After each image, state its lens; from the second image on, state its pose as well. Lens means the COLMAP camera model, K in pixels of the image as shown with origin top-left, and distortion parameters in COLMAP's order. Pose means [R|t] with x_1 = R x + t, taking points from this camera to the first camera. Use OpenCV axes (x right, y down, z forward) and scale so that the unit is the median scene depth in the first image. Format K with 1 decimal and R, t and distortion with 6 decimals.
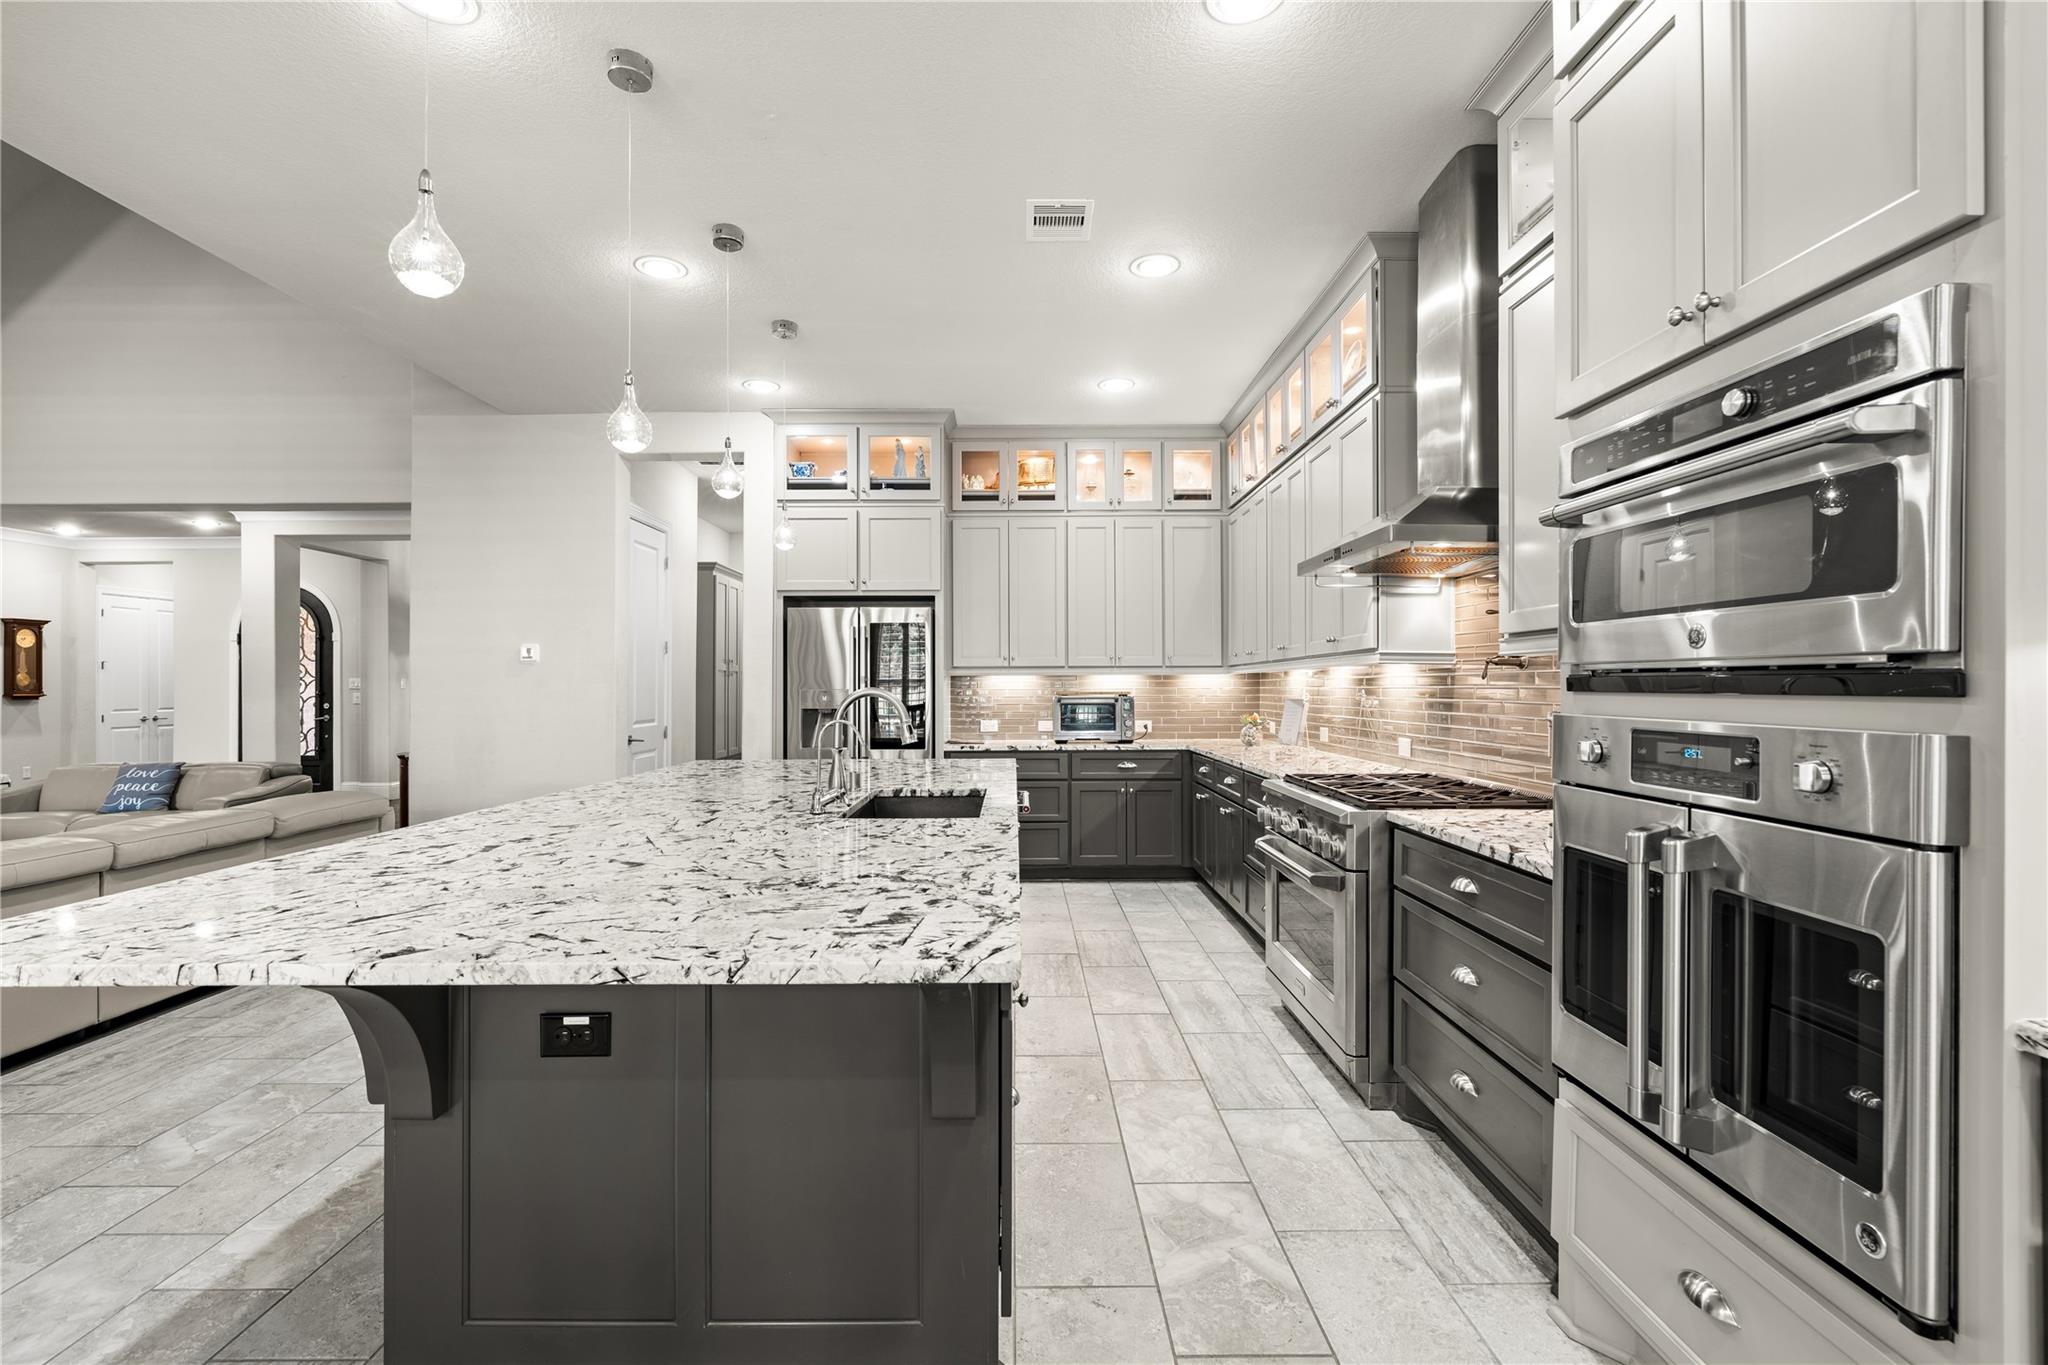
lens RADIAL K [[921.1, 0, 1020.9], [0, 921.1, 681.2], [0, 0, 1]] dist [-0.008387, 0.002787]
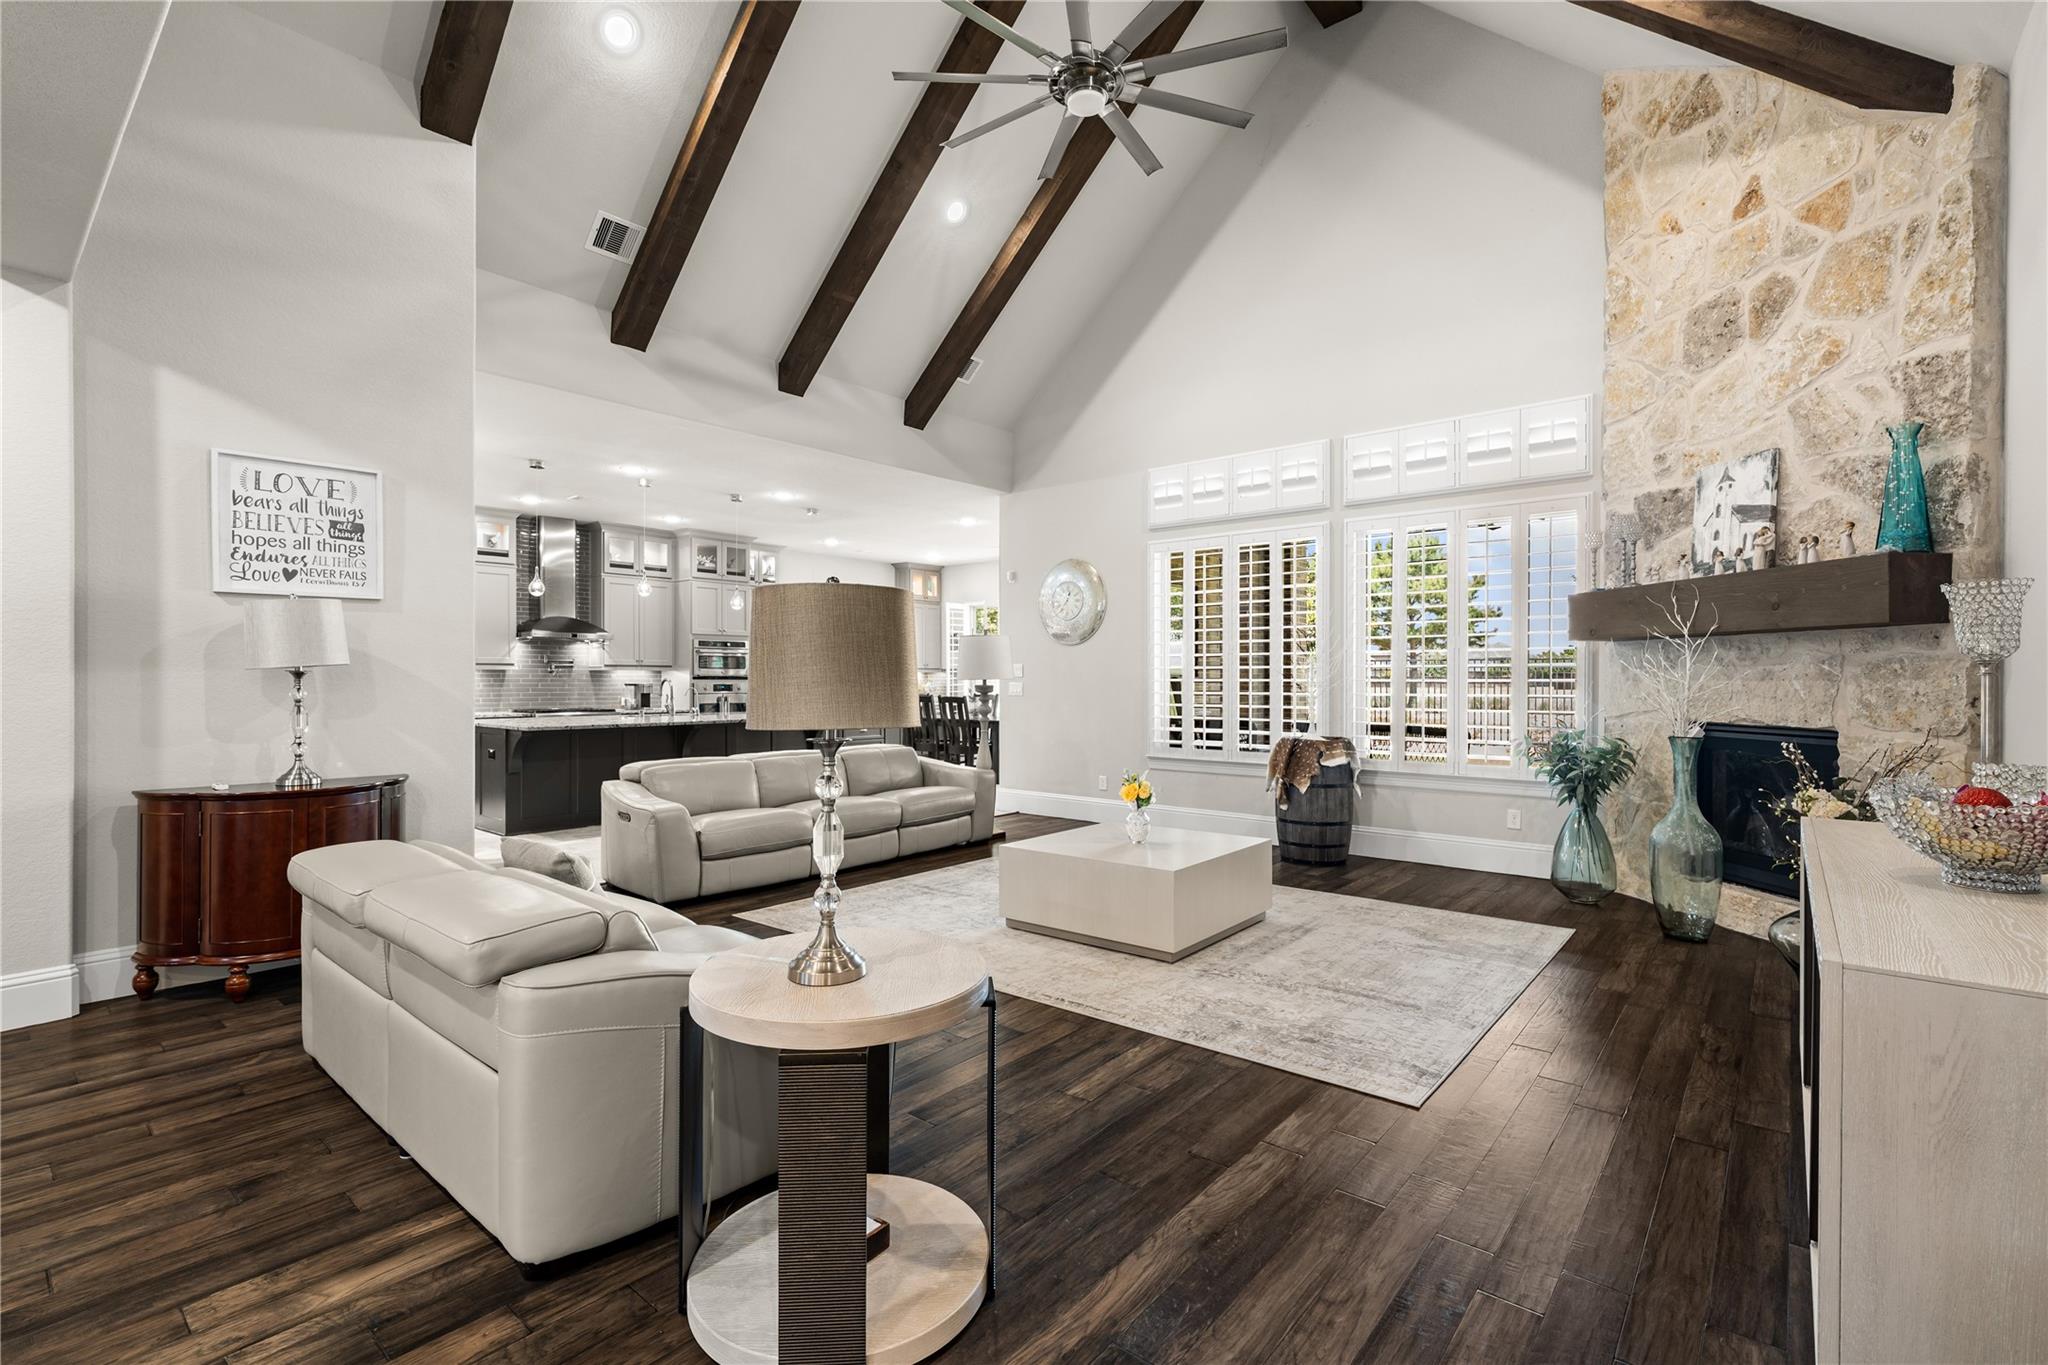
lens RADIAL K [[921.1, 0, 1021.8], [0, 921.1, 679.6], [0, 0, 1]] dist [-0.008387, 0.002787]
pose [[-0.759891, 0.002167, 0.650047, -1.637818], [-0.002634, 0.999976, -0.006412, 0.015101], [-0.650045, -0.006585, -0.759867, 1.377306]]
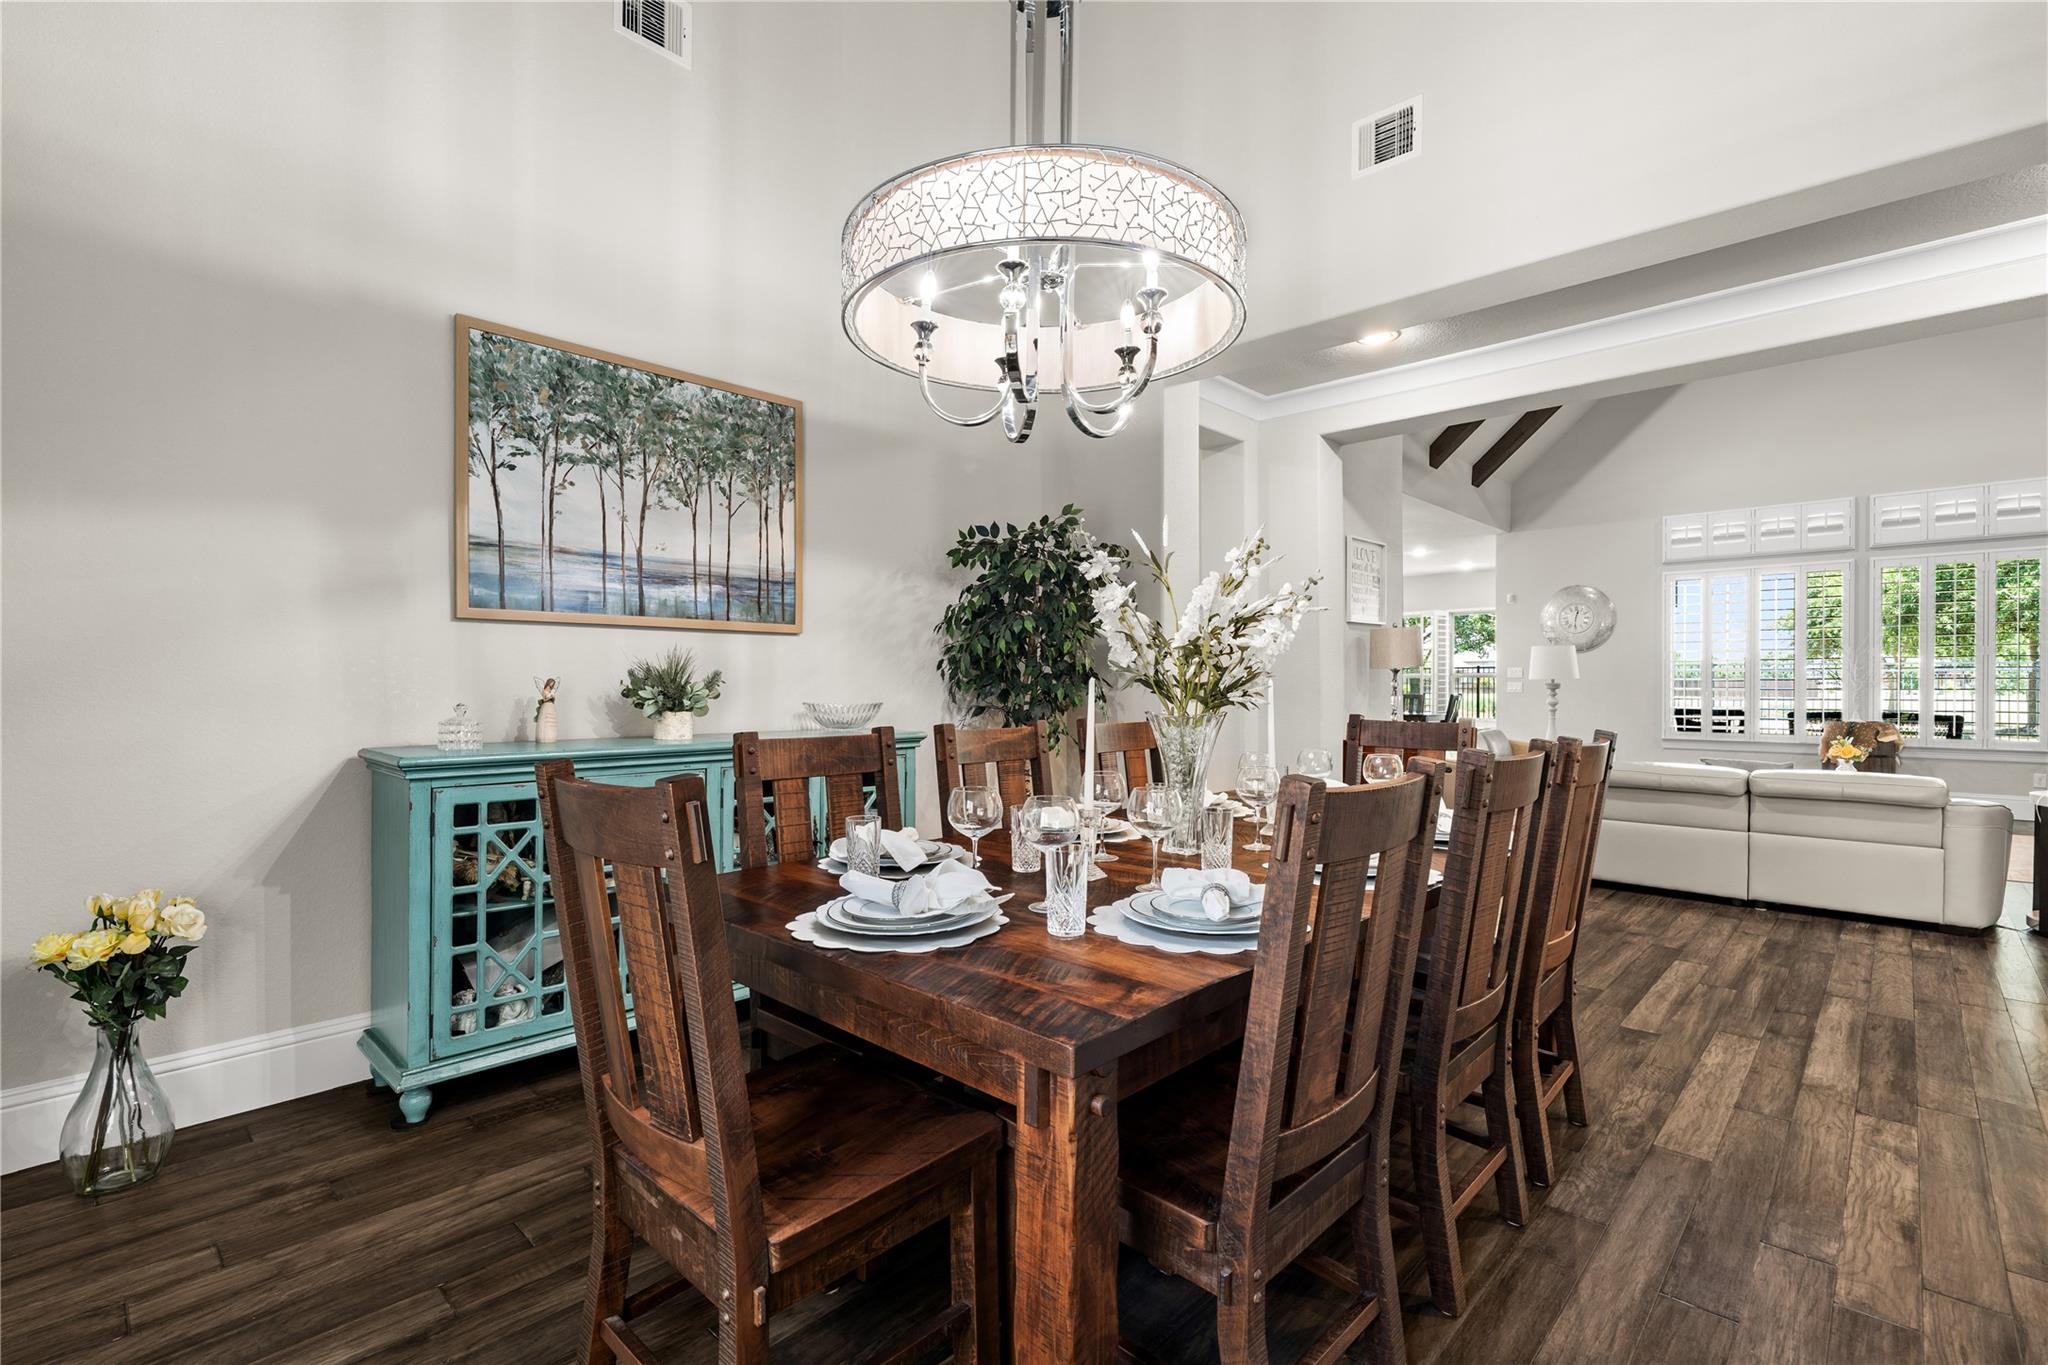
lens RADIAL K [[921.1, 0, 1019.4], [0, 921.1, 692.1], [0, 0, 1]] dist [-0.008387, 0.002787]
pose [[-0.714810, -0.003905, 0.699308, -1.230797], [-0.004776, 0.999988, 0.000702, 0.035743], [-0.699303, -0.002838, -0.714820, 2.371421]]
